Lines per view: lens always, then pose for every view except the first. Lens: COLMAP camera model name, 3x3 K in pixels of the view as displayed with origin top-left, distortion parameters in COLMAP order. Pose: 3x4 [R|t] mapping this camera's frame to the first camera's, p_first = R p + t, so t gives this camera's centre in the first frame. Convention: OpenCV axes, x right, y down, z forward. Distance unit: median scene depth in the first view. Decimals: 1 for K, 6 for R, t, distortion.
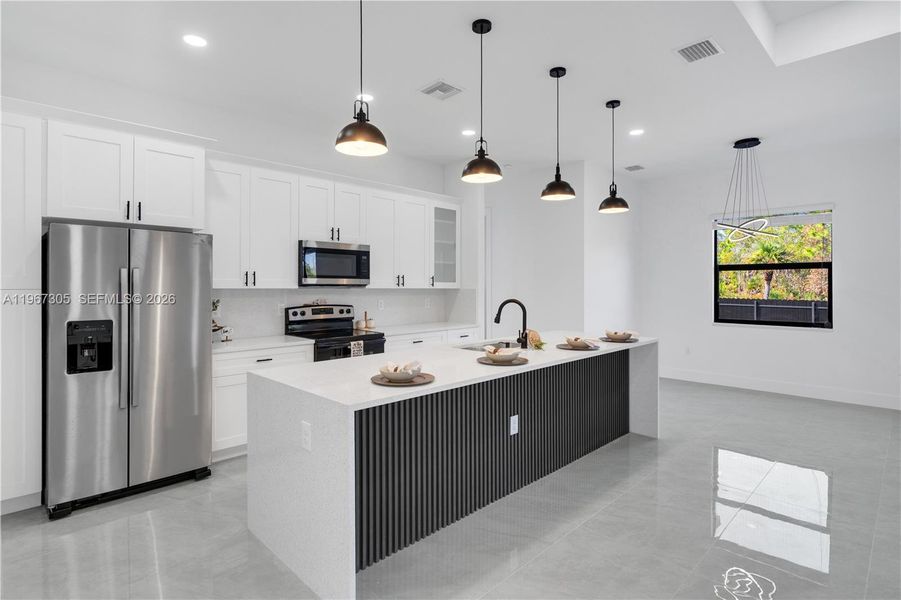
lens RADIAL K [[463.8, 0, 439.7], [0, 463.8, 287.1], [0, 0, 1]] dist [-0.015289, 0.003037]
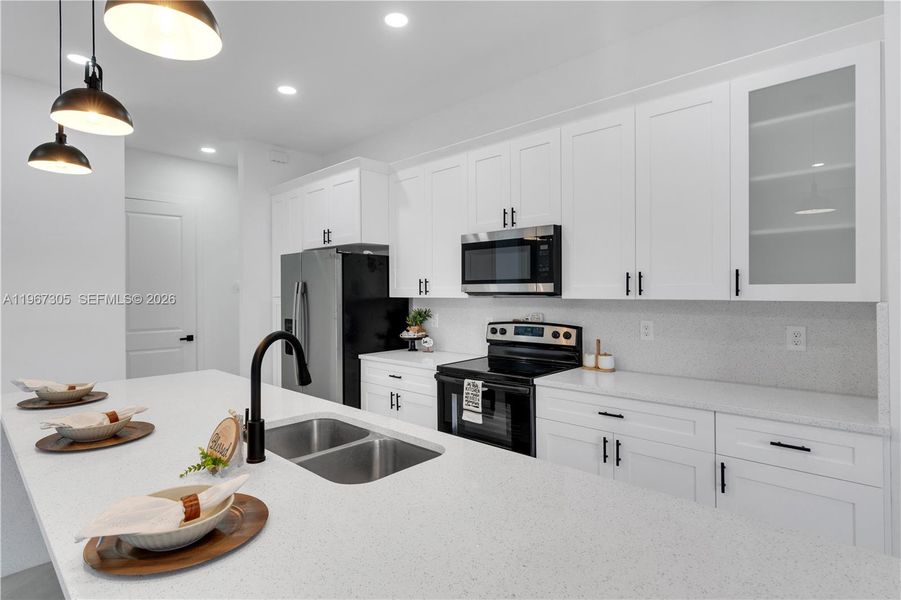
lens RADIAL K [[463.8, 0, 439.8], [0, 463.8, 299.0], [0, 0, 1]] dist [-0.015289, 0.003037]
pose [[0.028201, 0.010615, -0.999546, 0.438008], [0.002940, 0.999938, 0.010702, -0.003619], [0.999598, -0.003240, 0.028168, 0.862083]]
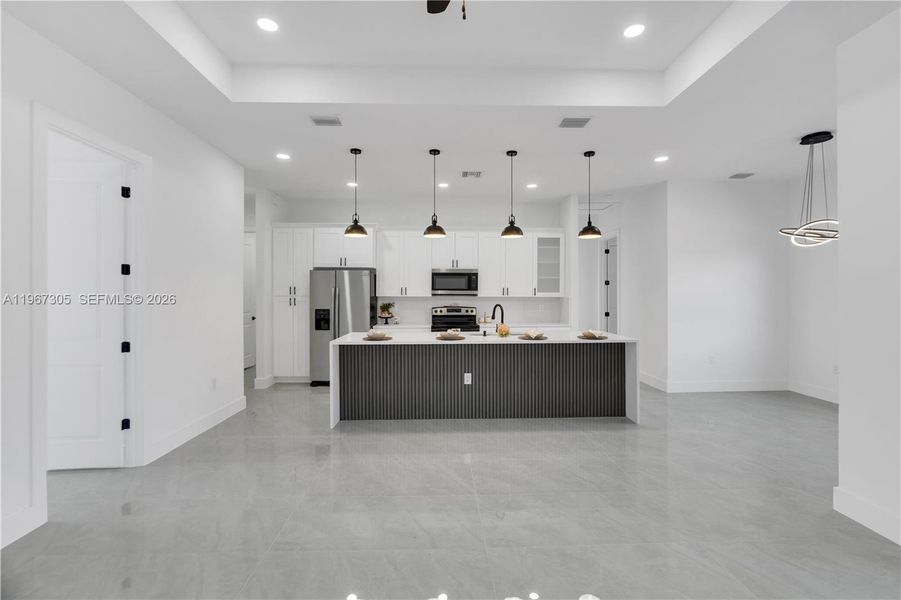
lens RADIAL K [[412.0, 0, 449.2], [0, 412.0, 303.1], [0, 0, 1]] dist [-0.003580, -0.000639]
pose [[0.735679, 0.013561, -0.677194, 0.741535], [-0.001107, 0.999822, 0.018819, -0.001709], [0.677329, -0.013096, 0.735564, -0.094666]]
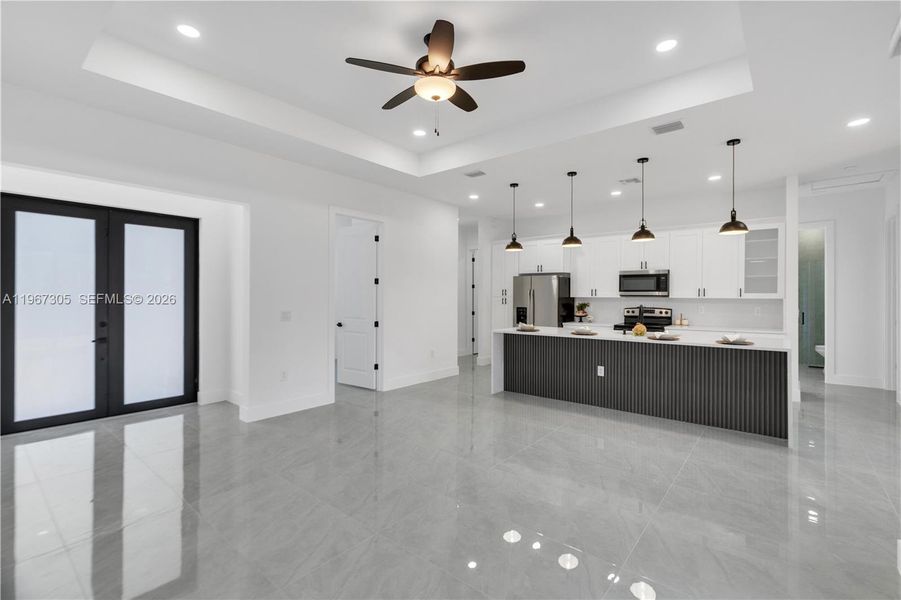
lens RADIAL K [[412.0, 0, 448.7], [0, 412.0, 304.8], [0, 0, 1]] dist [-0.003580, -0.000639]
pose [[0.100941, 0.022338, -0.994642, 1.158997], [-0.002506, 0.999750, 0.022198, -0.002525], [0.994889, 0.000252, 0.100972, 0.146824]]
